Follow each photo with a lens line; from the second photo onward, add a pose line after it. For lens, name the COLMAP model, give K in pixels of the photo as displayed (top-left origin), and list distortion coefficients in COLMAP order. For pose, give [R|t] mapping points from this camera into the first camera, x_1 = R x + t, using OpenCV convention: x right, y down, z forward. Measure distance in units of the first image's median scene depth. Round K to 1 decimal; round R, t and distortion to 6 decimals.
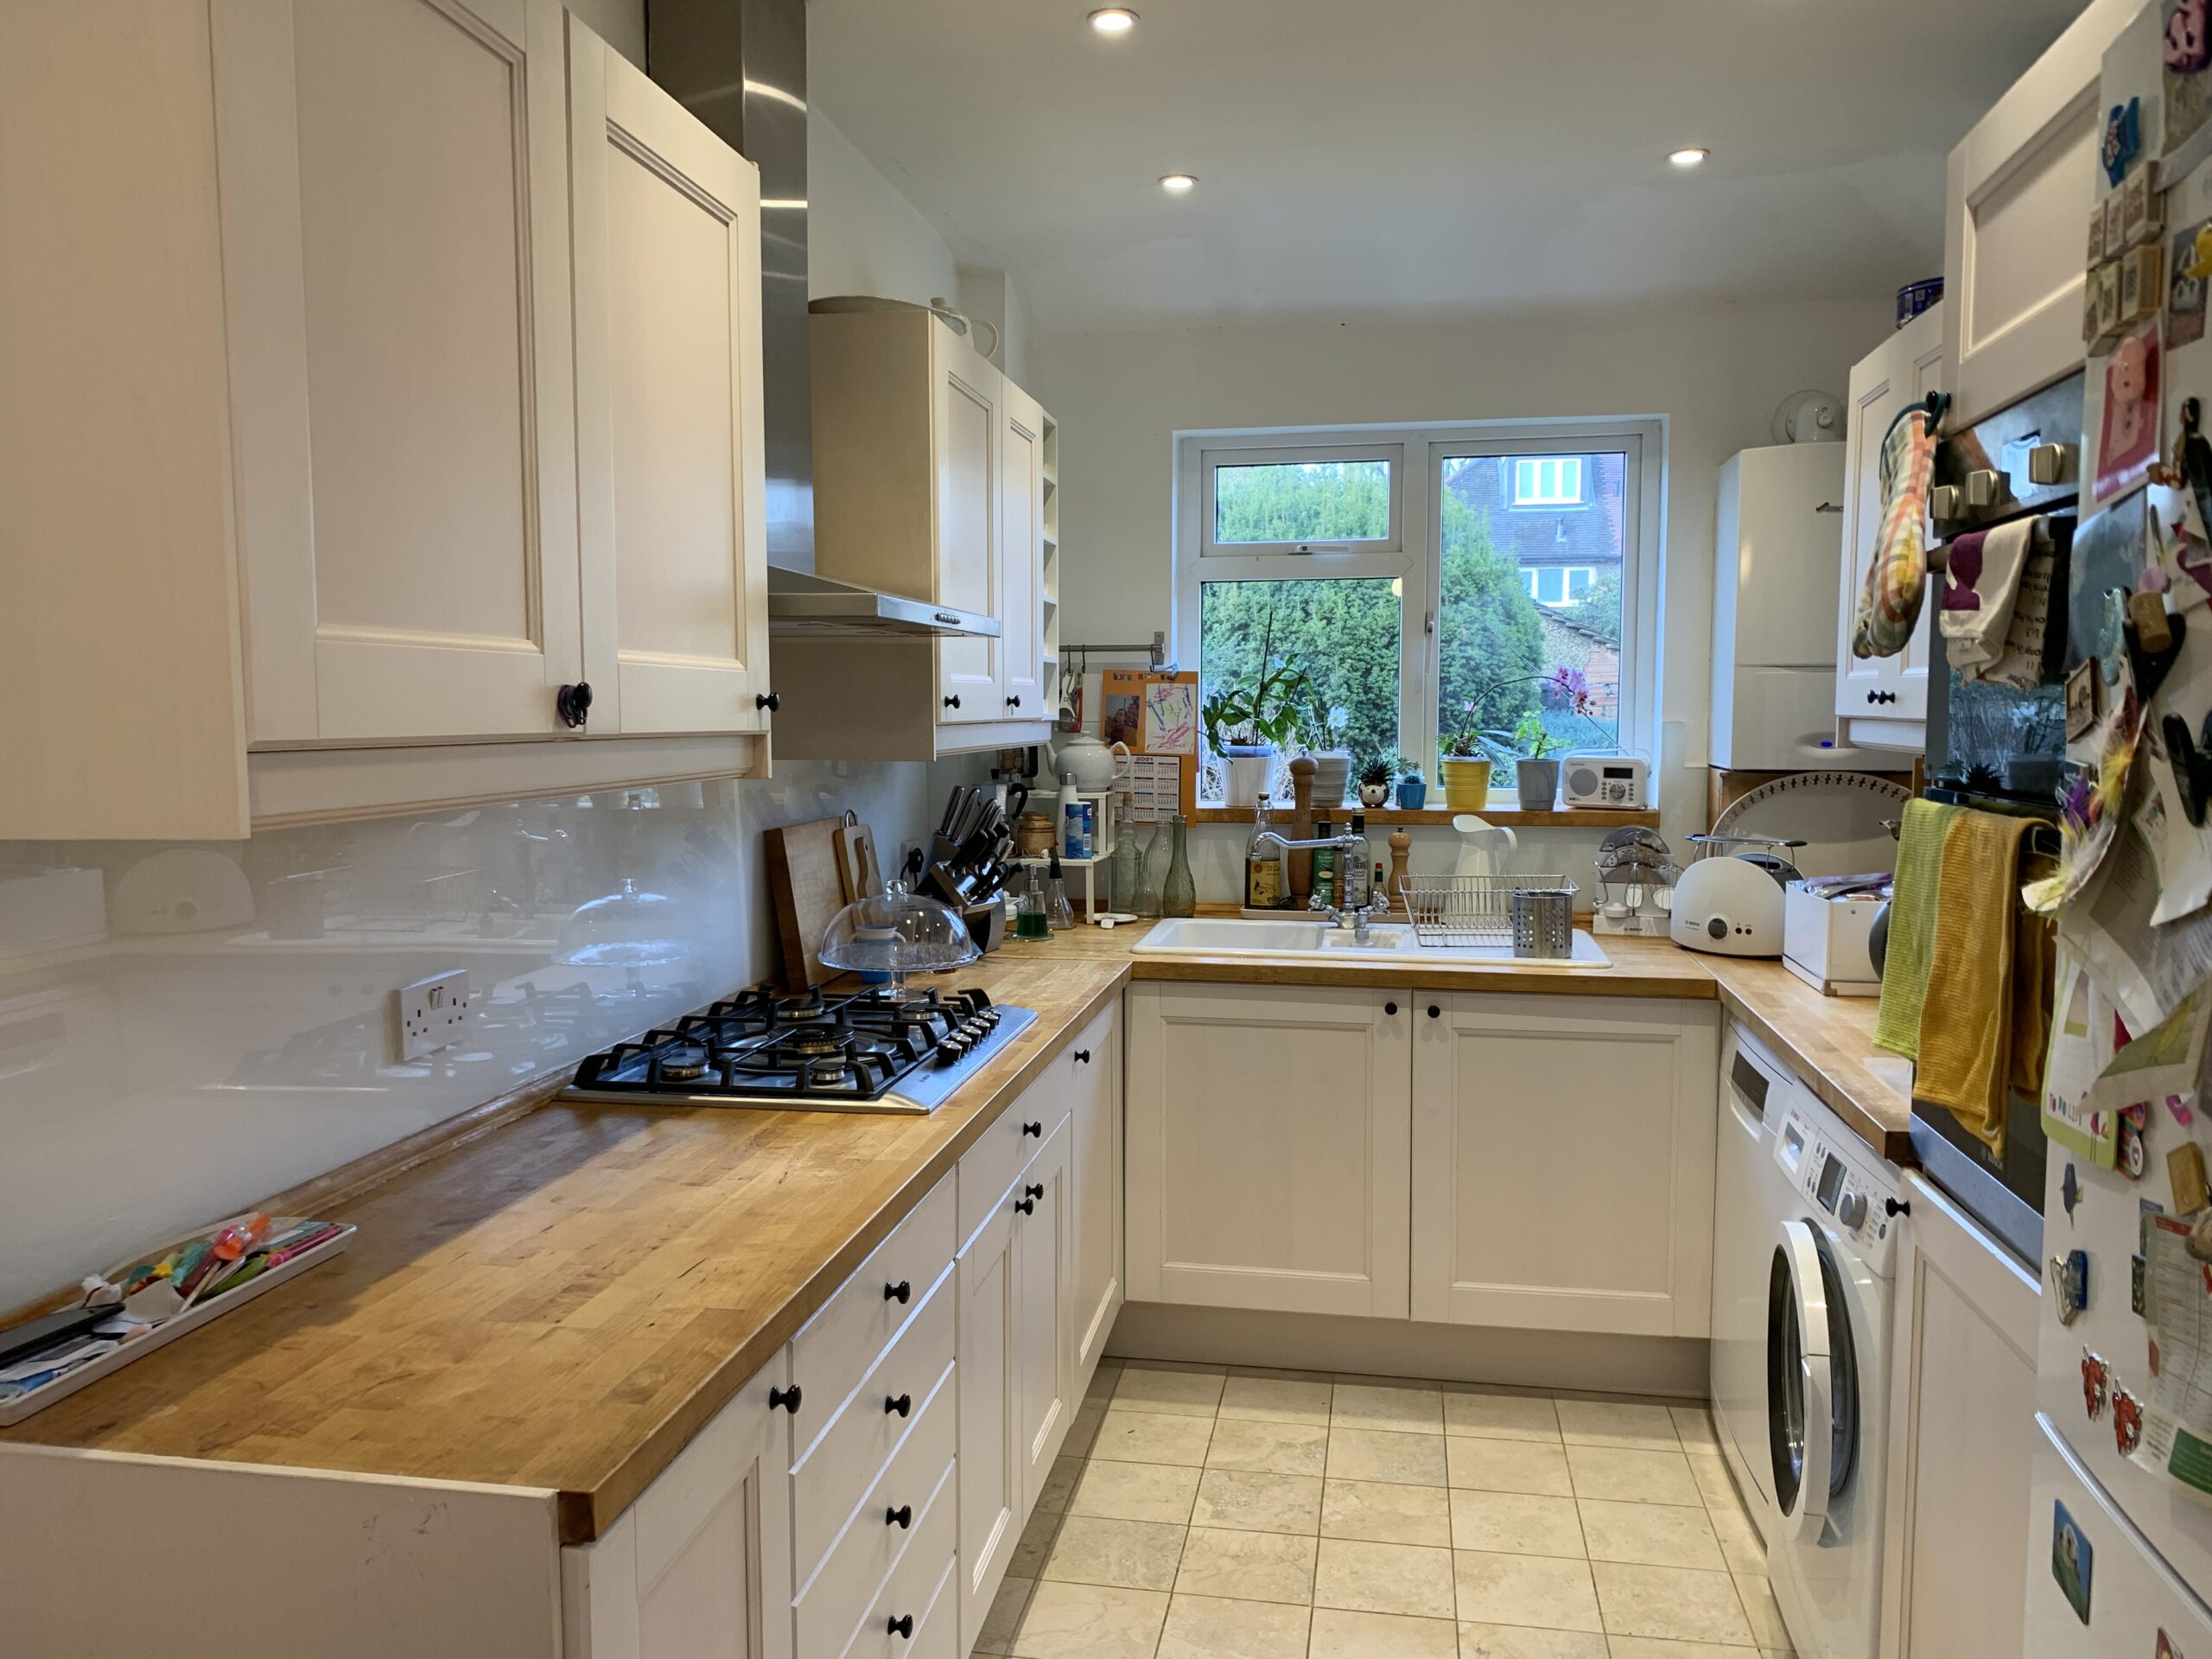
lens RADIAL K [[1673.6, 0, 1117.4], [0, 1673.6, 841.0], [0, 0, 1]] dist [0.113236, -0.189851]
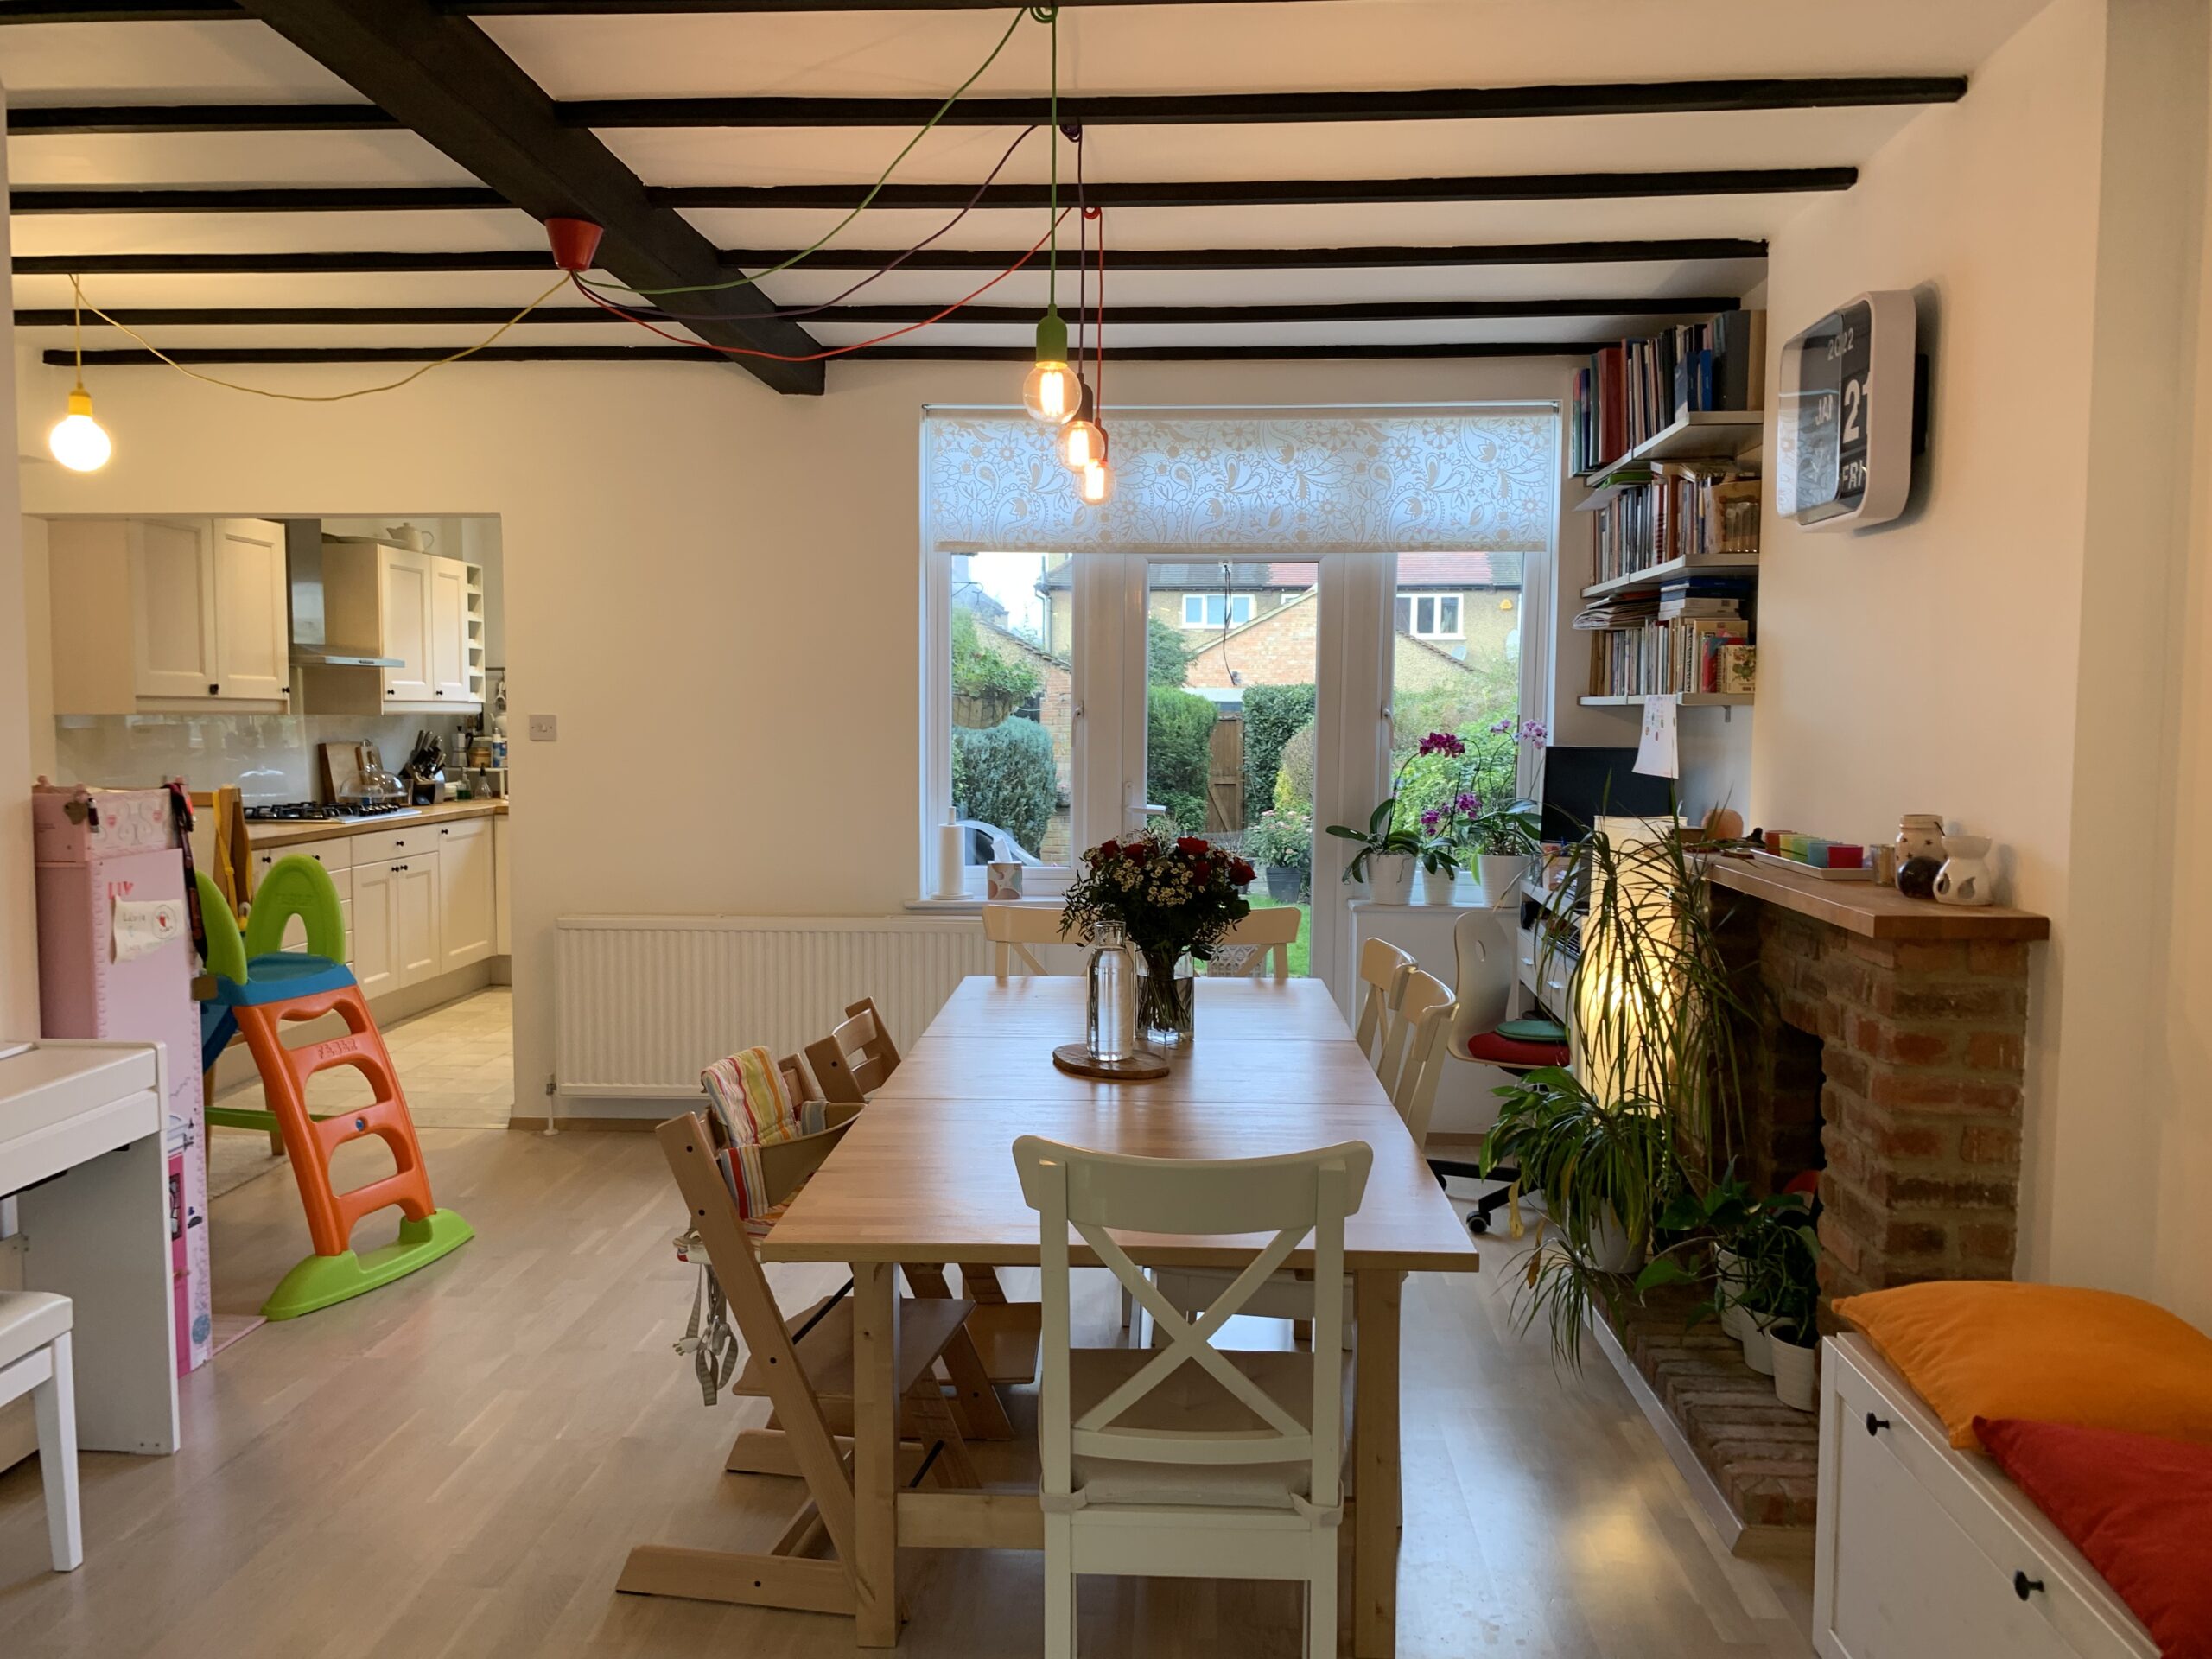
lens RADIAL K [[1673.6, 0, 1117.4], [0, 1673.6, 841.0], [0, 0, 1]] dist [0.113236, -0.189851]
pose [[0.993387, -0.005862, 0.114661, 0.674451], [0.006567, 0.999962, -0.005774, 0.159045], [-0.114623, 0.006489, 0.993388, -1.629681]]
